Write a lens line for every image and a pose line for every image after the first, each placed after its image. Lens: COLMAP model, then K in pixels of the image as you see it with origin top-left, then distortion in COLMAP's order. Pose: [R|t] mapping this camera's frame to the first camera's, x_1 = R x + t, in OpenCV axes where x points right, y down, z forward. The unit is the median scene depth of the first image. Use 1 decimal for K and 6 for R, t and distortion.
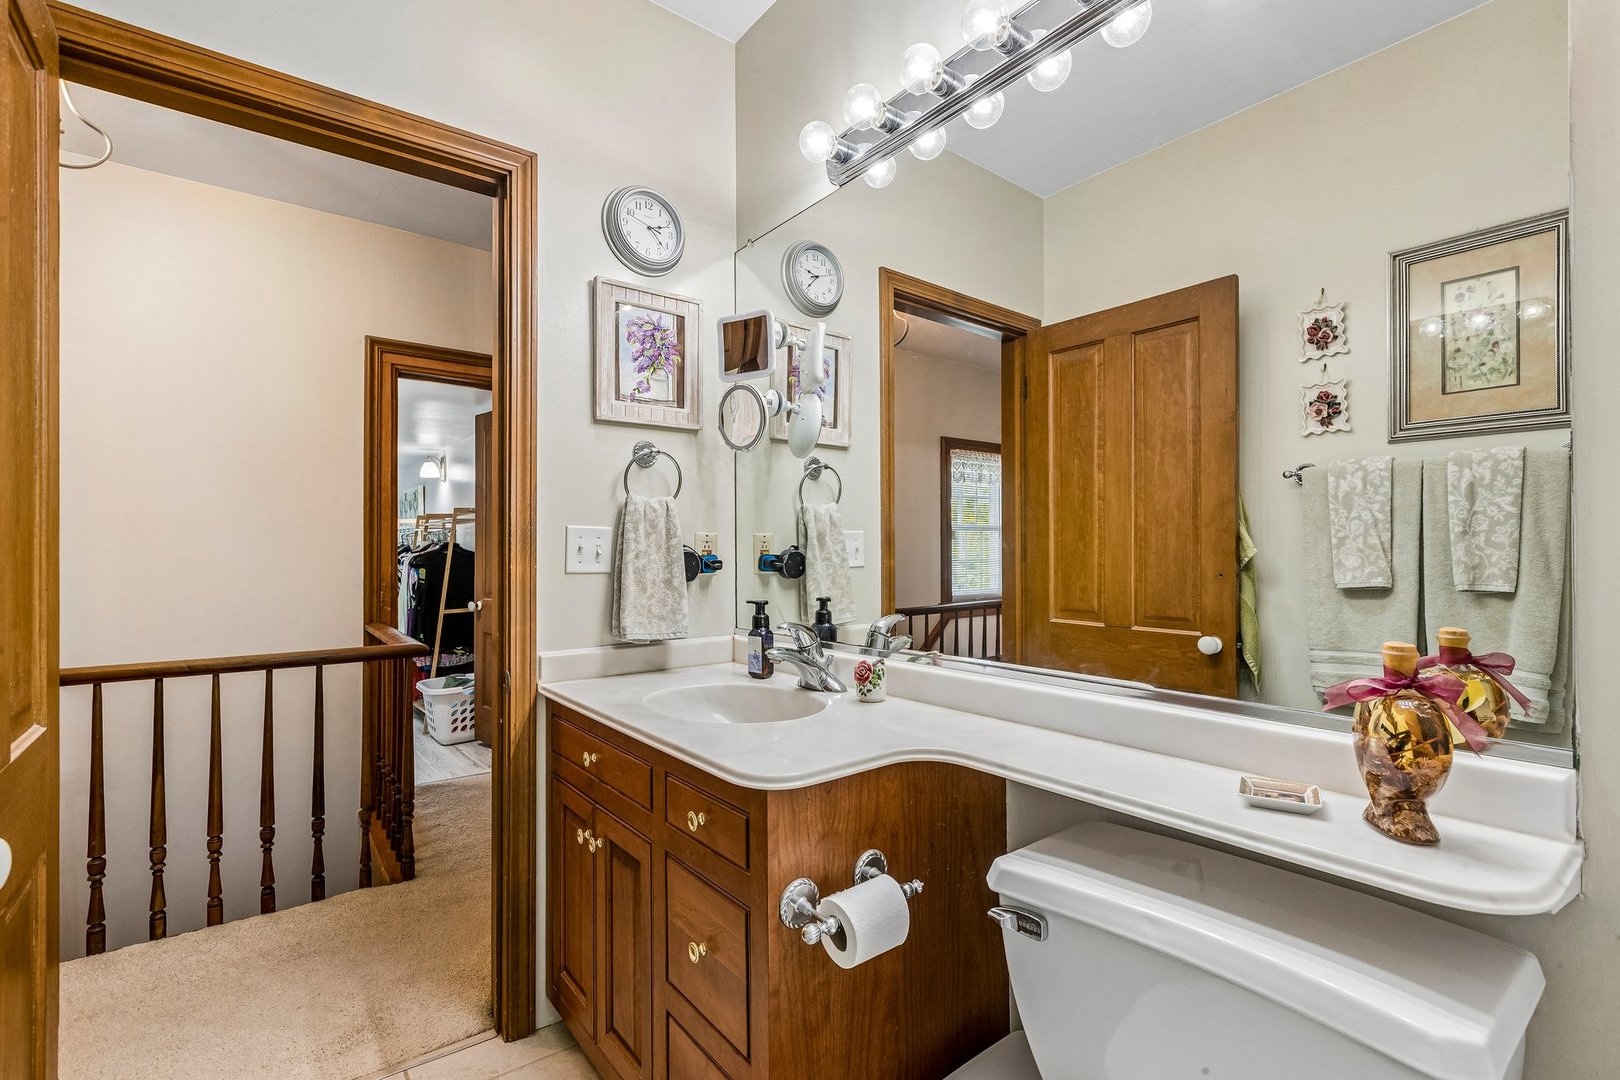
lens RADIAL K [[735.7, 0, 812.0], [0, 735.7, 542.5], [0, 0, 1]] dist [0.001651, 0.000394]
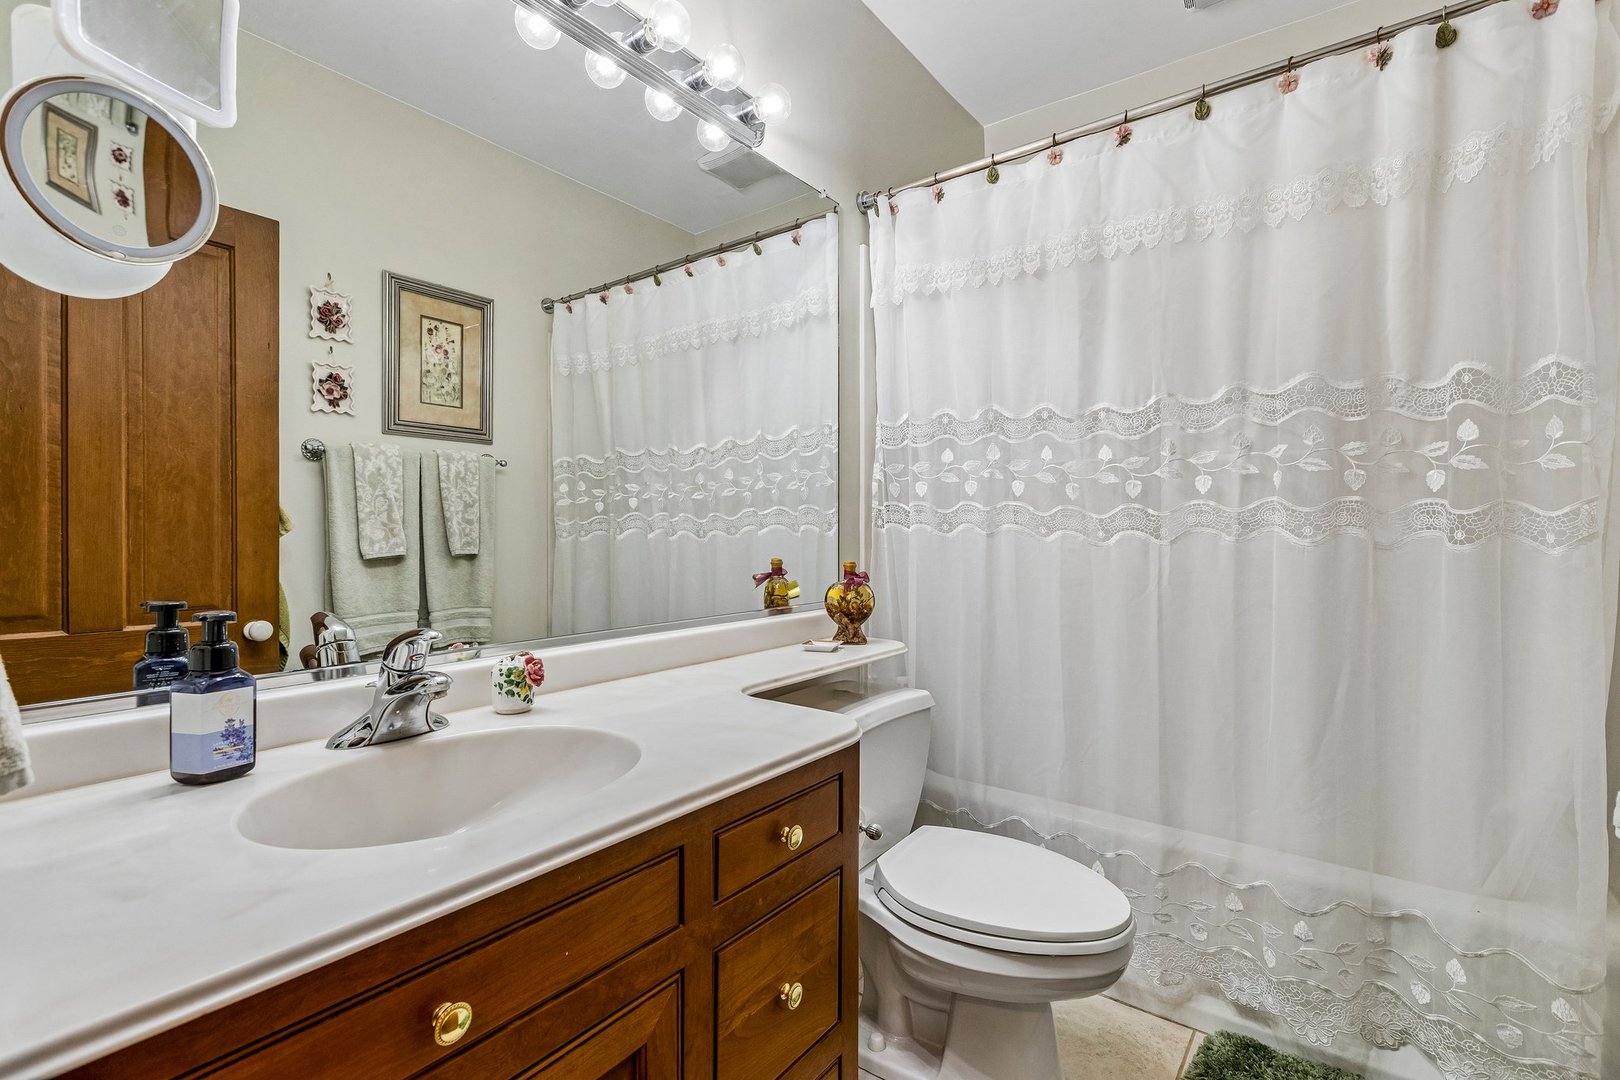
lens RADIAL K [[731.0, 0, 806.8], [0, 731.0, 533.9], [0, 0, 1]] dist [-0.002868, -0.000154]
pose [[-0.250337, 0.003330, 0.968153, -0.511421], [-0.006595, 0.999965, -0.005145, 0.026910], [-0.968136, -0.007672, -0.250306, 0.644652]]
